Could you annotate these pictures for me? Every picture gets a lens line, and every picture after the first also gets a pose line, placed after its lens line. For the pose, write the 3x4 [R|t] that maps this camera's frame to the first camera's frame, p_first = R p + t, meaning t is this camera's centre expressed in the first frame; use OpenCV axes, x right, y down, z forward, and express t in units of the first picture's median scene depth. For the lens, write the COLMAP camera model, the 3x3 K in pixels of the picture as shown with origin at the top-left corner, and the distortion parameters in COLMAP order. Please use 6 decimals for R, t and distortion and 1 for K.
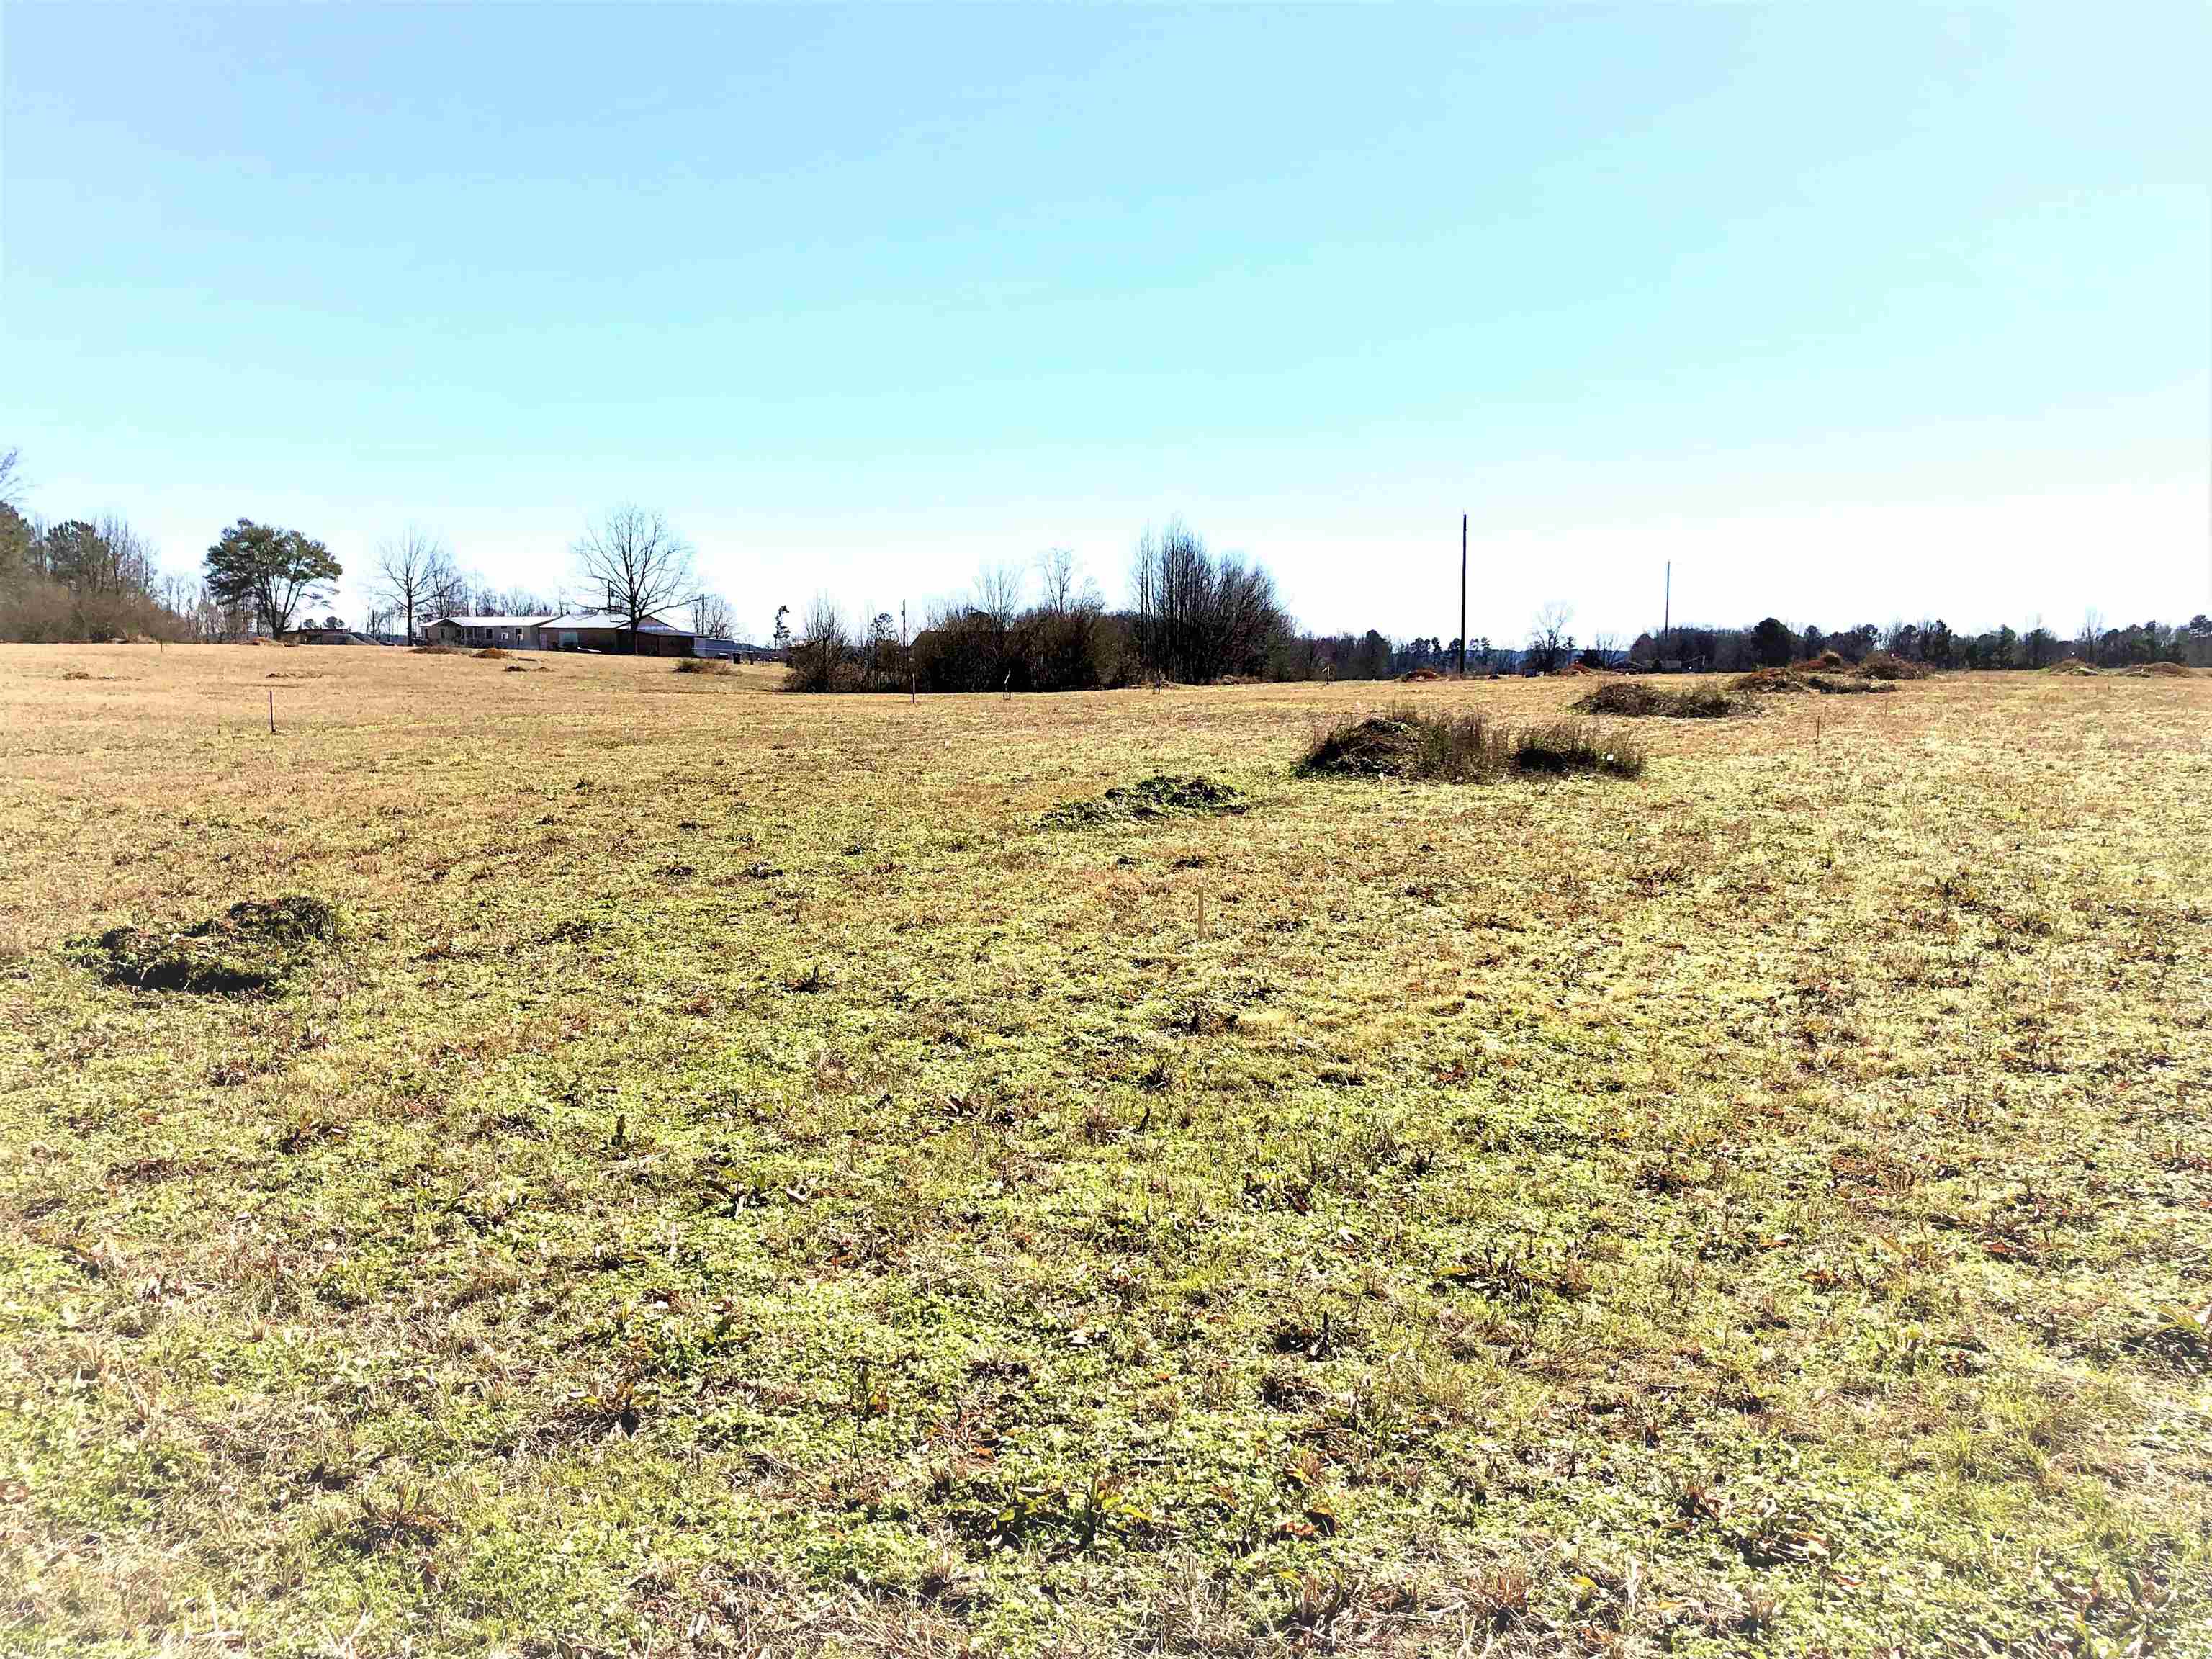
lens RADIAL K [[1811.0, 0, 1107.7], [0, 1811.0, 795.2], [0, 0, 1]] dist [0.053935, 0.015091]
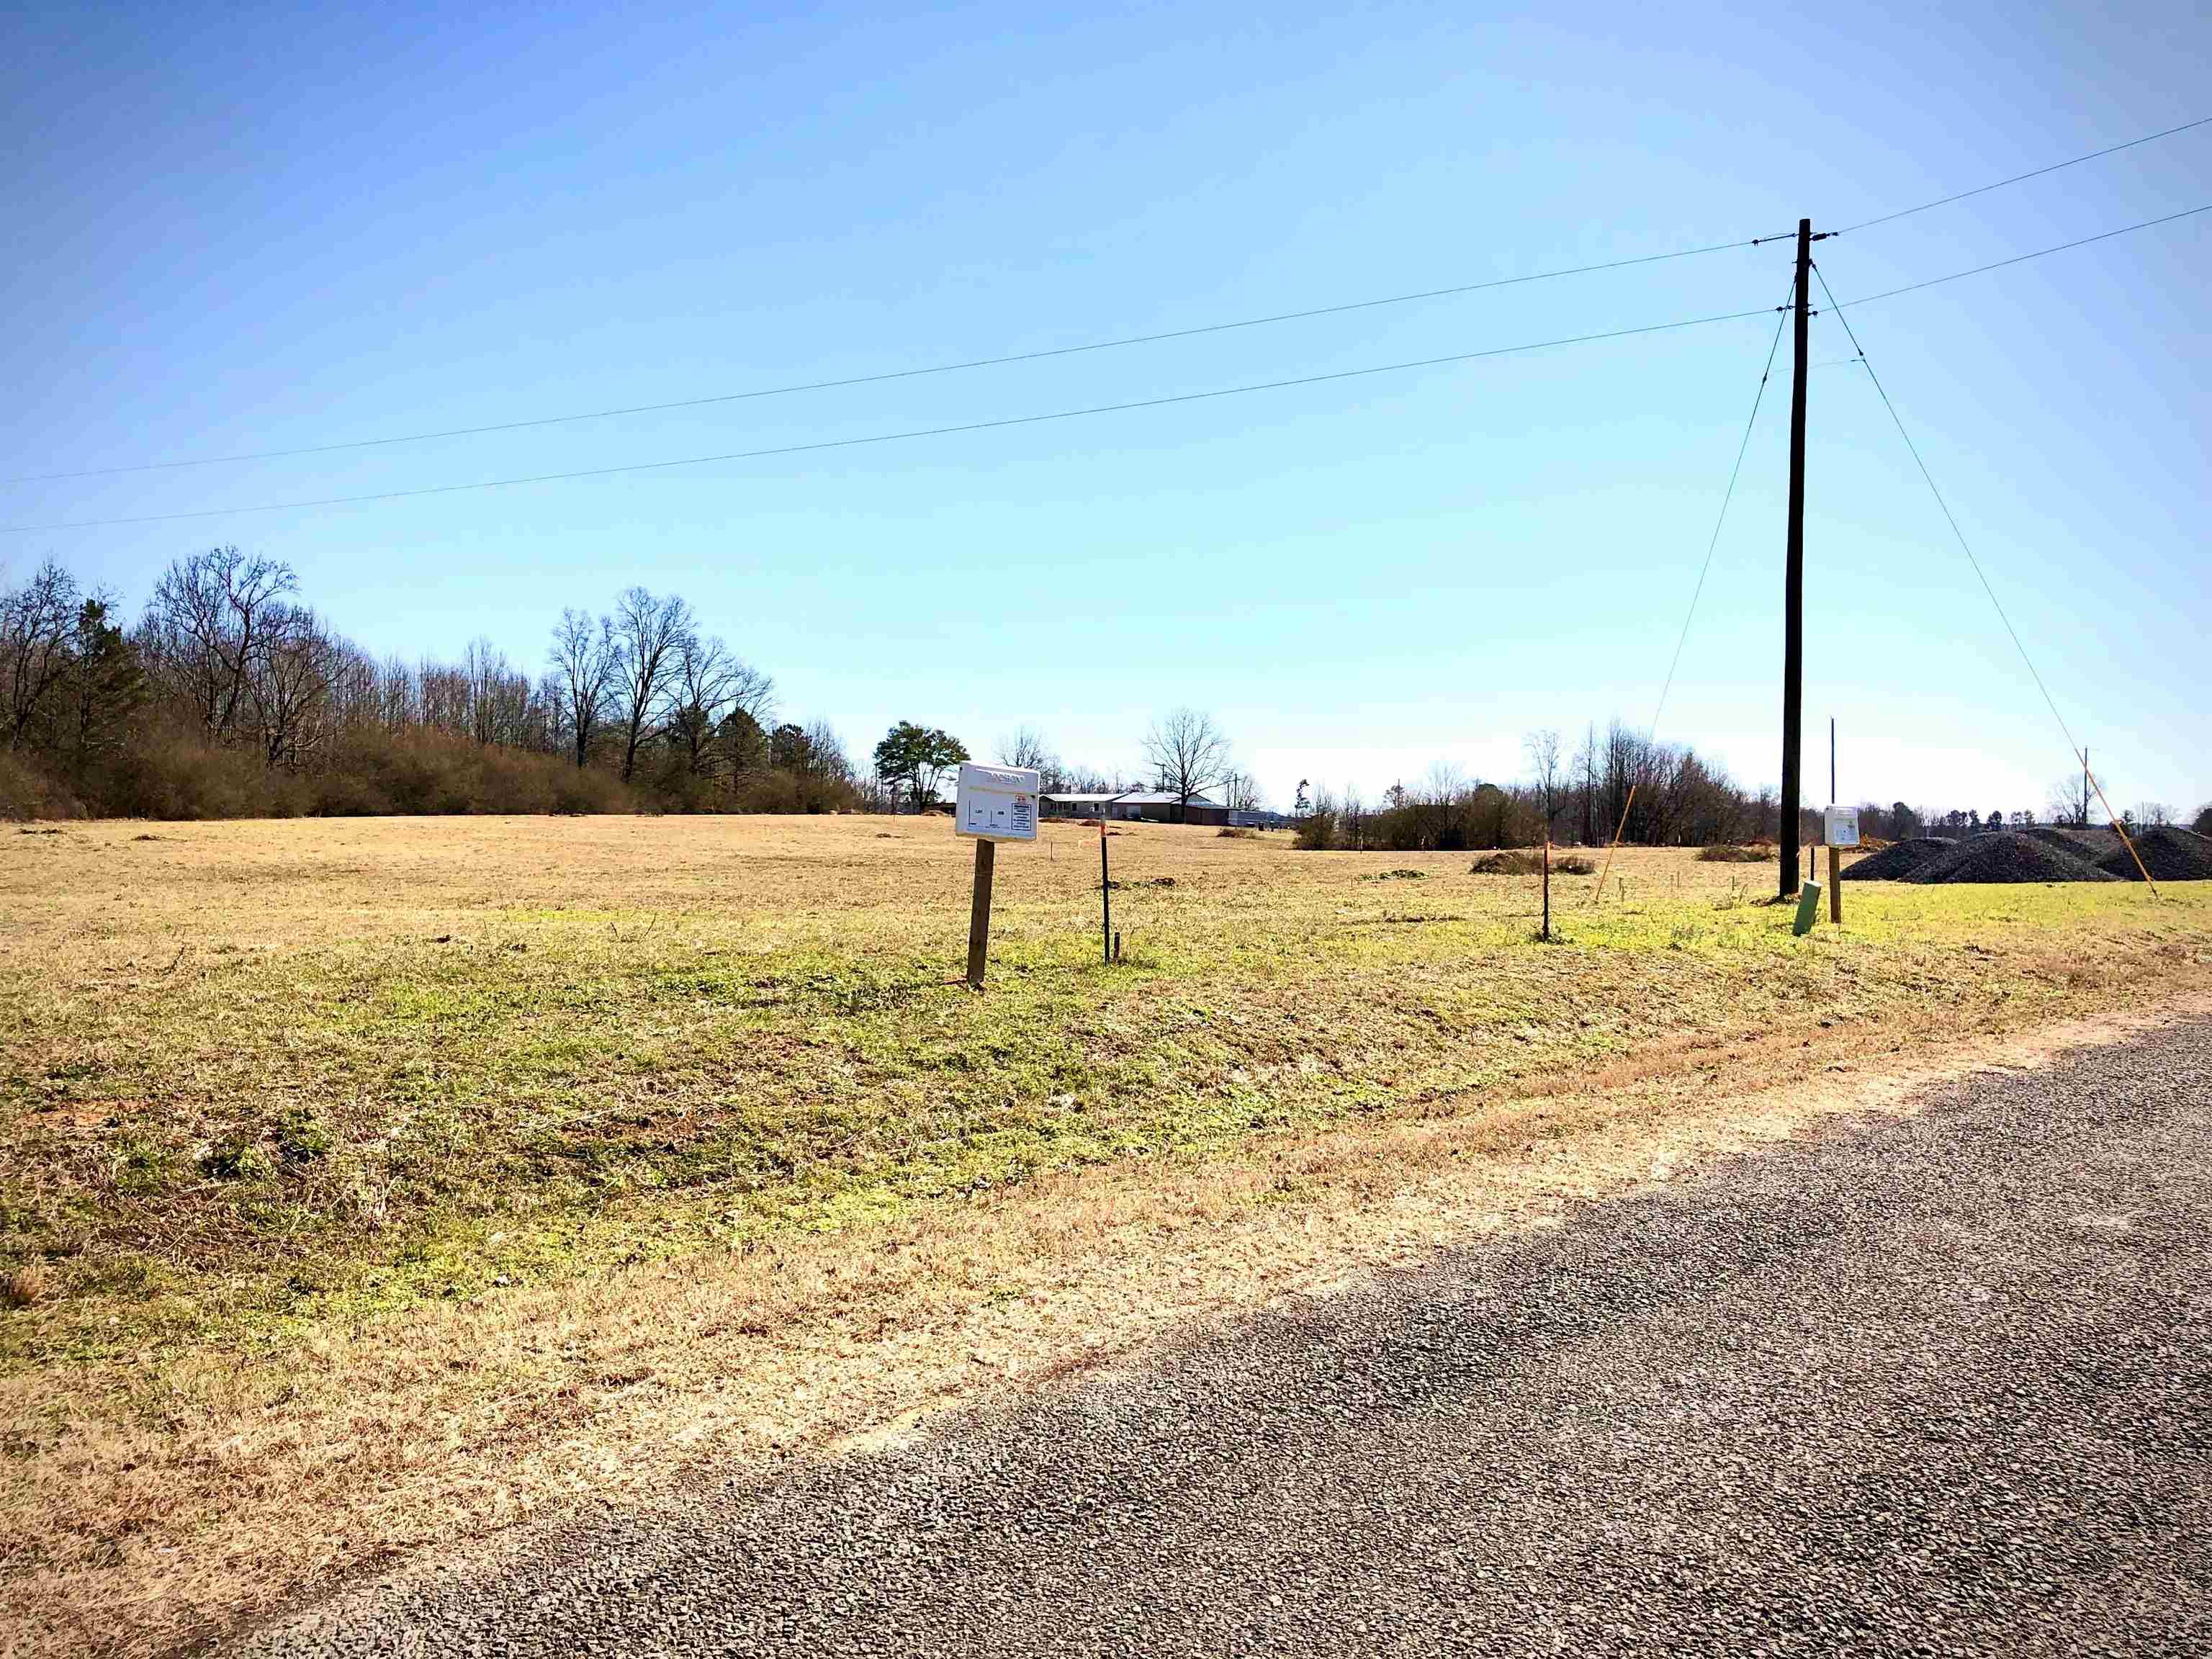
lens RADIAL K [[1900.5, 0, 1135.7], [0, 1900.5, 809.7], [0, 0, 1]] dist [0.034929, -0.017159]
pose [[0.964481, 0.004853, -0.264109, 0.057637], [-0.027128, 0.996365, -0.080756, 0.020895], [0.262757, 0.085053, 0.961106, -0.281075]]
